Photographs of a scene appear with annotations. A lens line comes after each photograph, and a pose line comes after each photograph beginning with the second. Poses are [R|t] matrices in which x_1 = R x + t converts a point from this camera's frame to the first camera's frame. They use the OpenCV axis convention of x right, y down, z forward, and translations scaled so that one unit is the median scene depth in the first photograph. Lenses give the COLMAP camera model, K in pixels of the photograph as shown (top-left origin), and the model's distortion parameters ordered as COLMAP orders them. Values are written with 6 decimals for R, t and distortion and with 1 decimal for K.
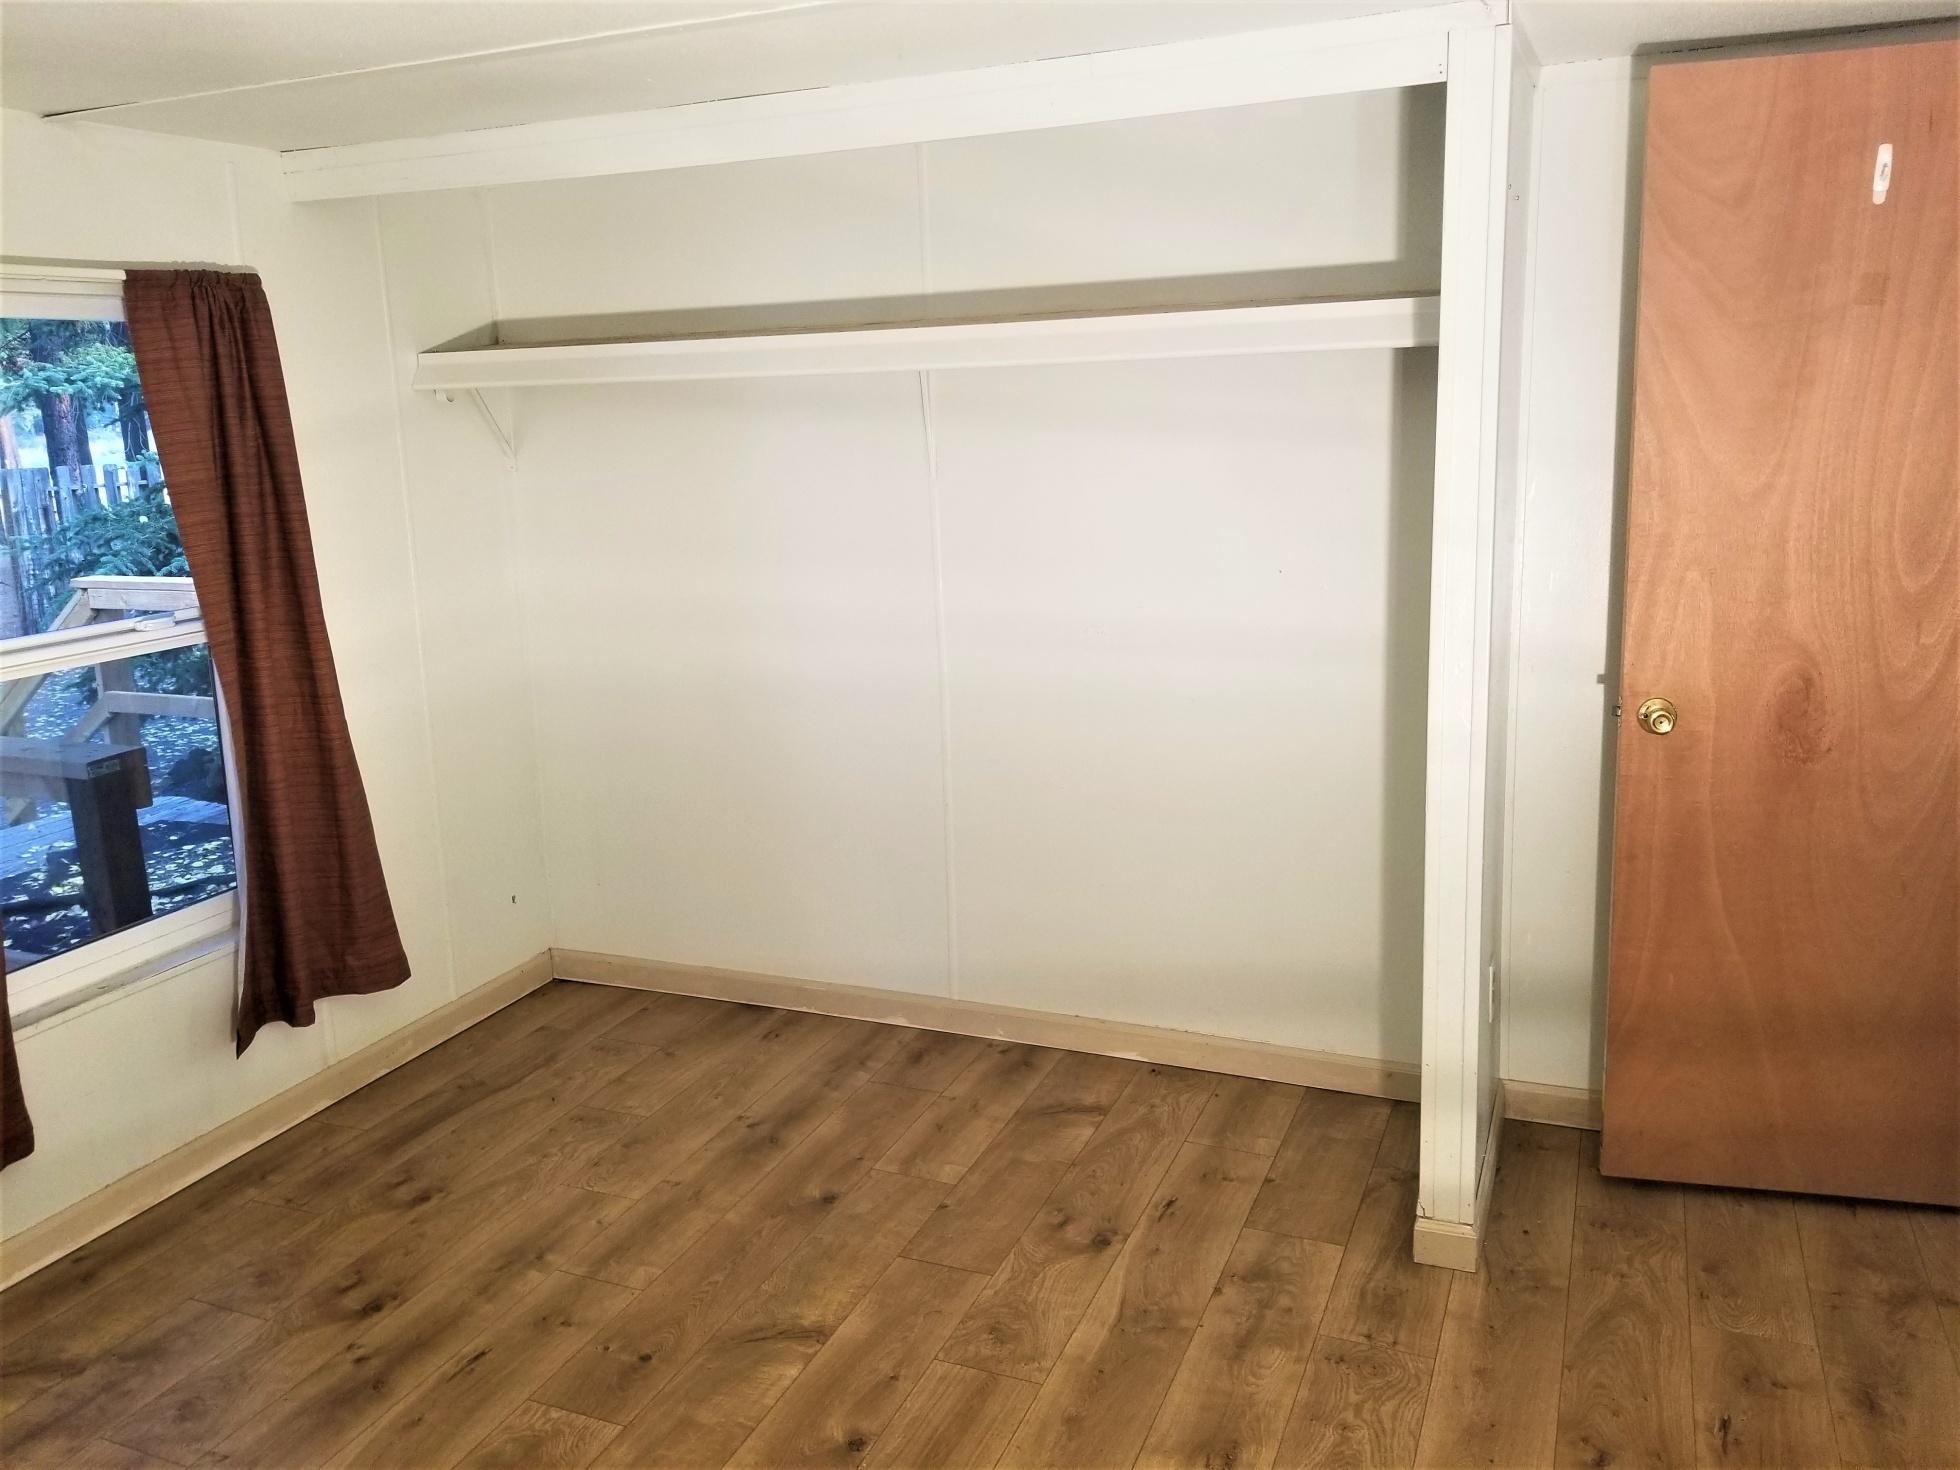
lens RADIAL K [[1538.0, 0, 967.4], [0, 1538.0, 706.8], [0, 0, 1]] dist [0.085708, -0.129627]
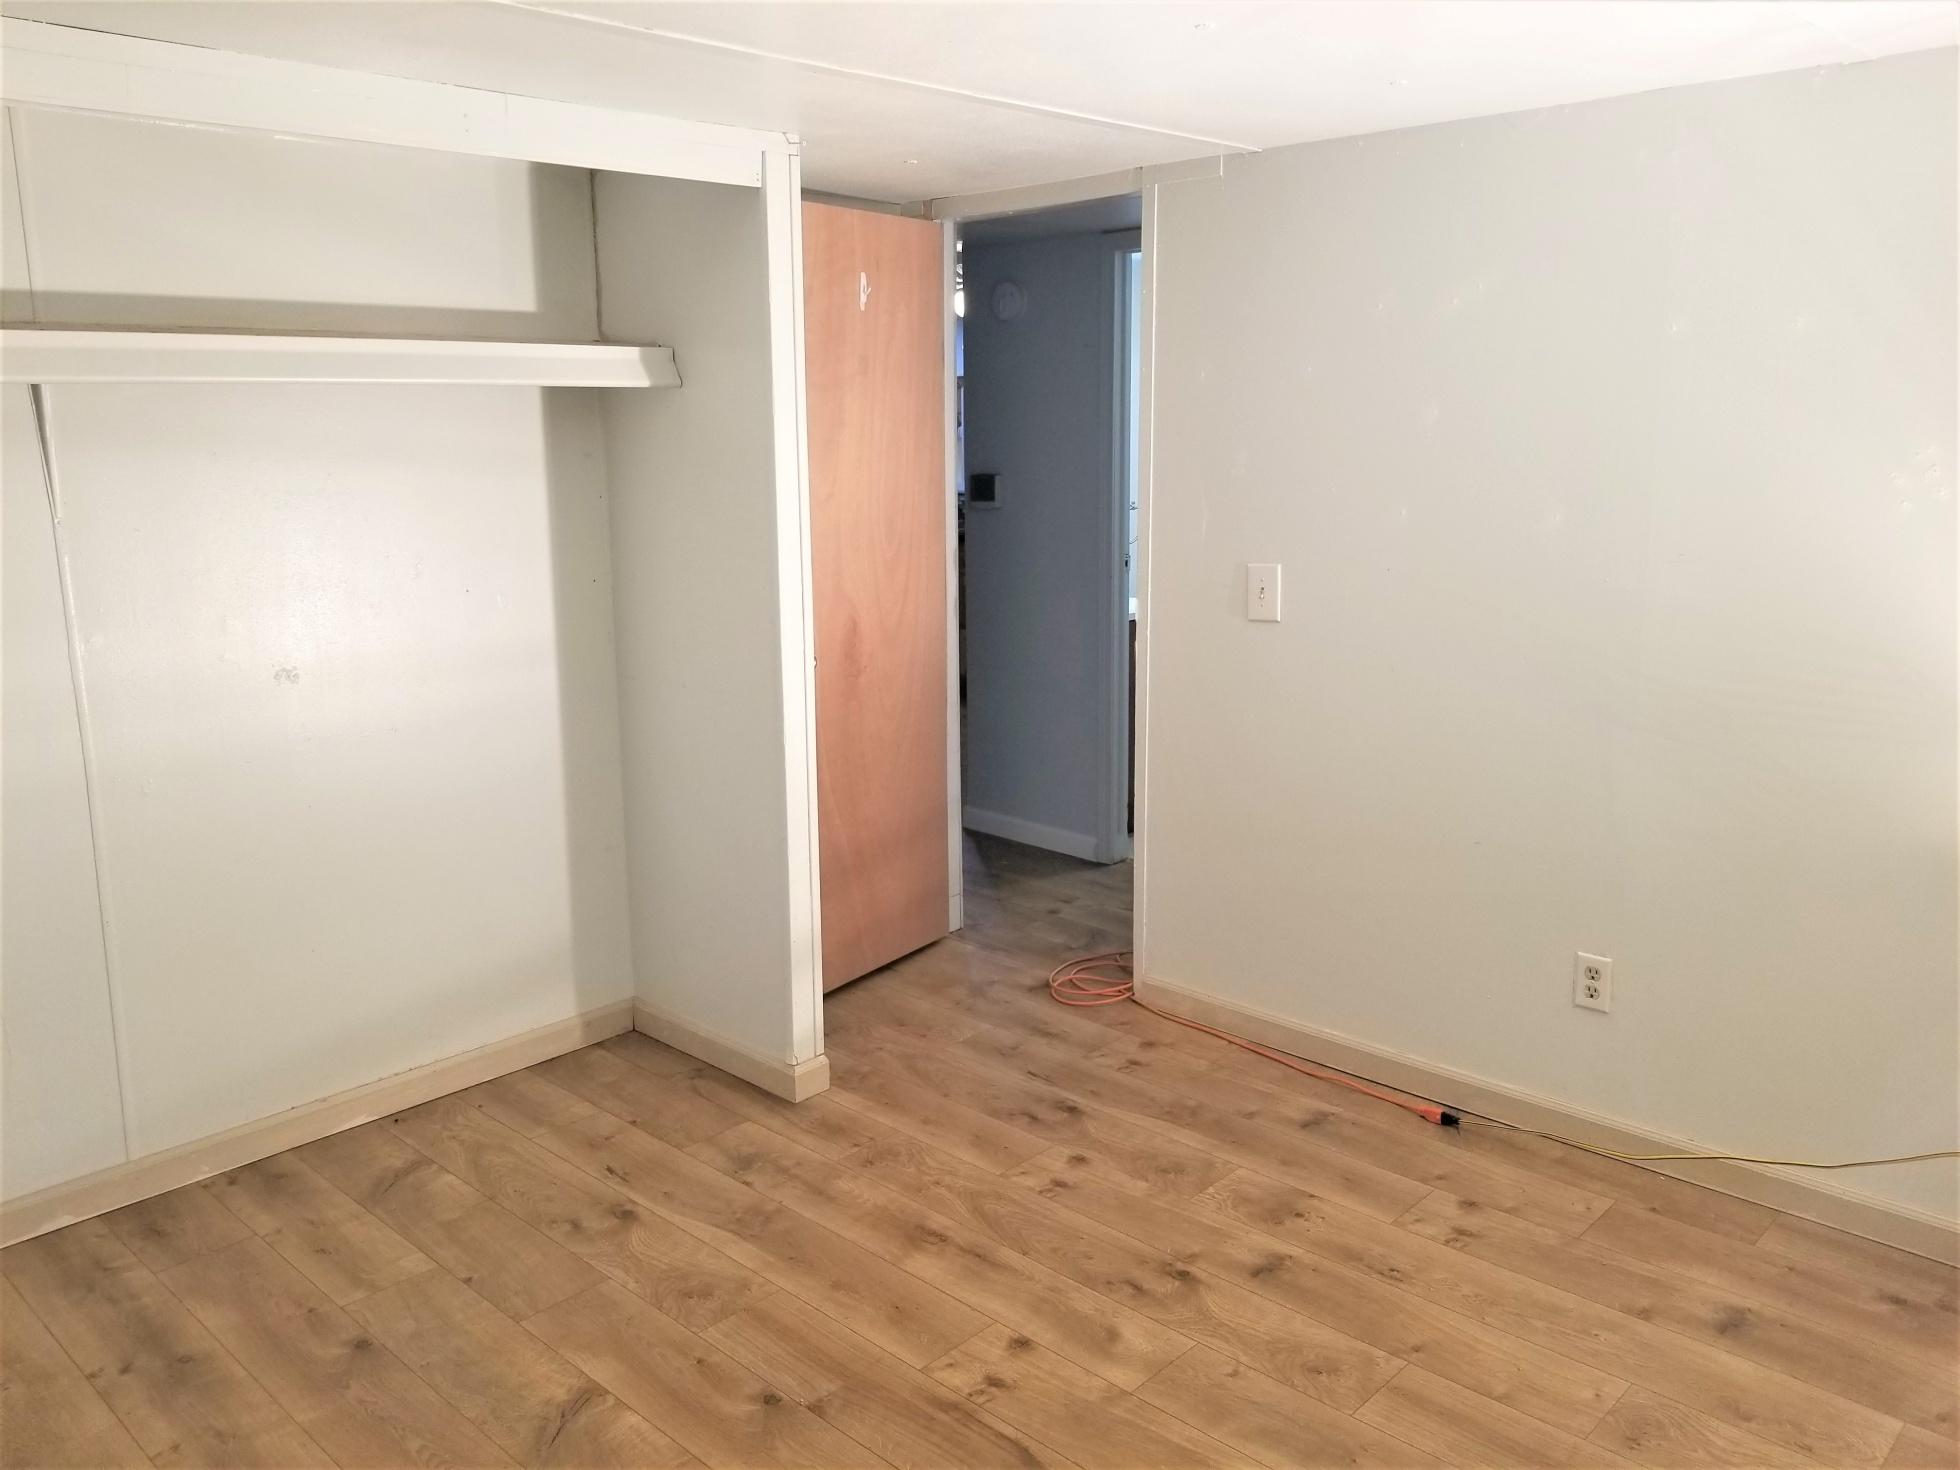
lens RADIAL K [[1541.0, 0, 940.7], [0, 1541.0, 713.3], [0, 0, 1]] dist [0.079100, -0.115033]
pose [[0.362521, -0.148852, 0.920012, -0.708731], [0.188003, 0.978549, 0.084243, -0.036652], [-0.912816, 0.142425, 0.382729, 0.323330]]
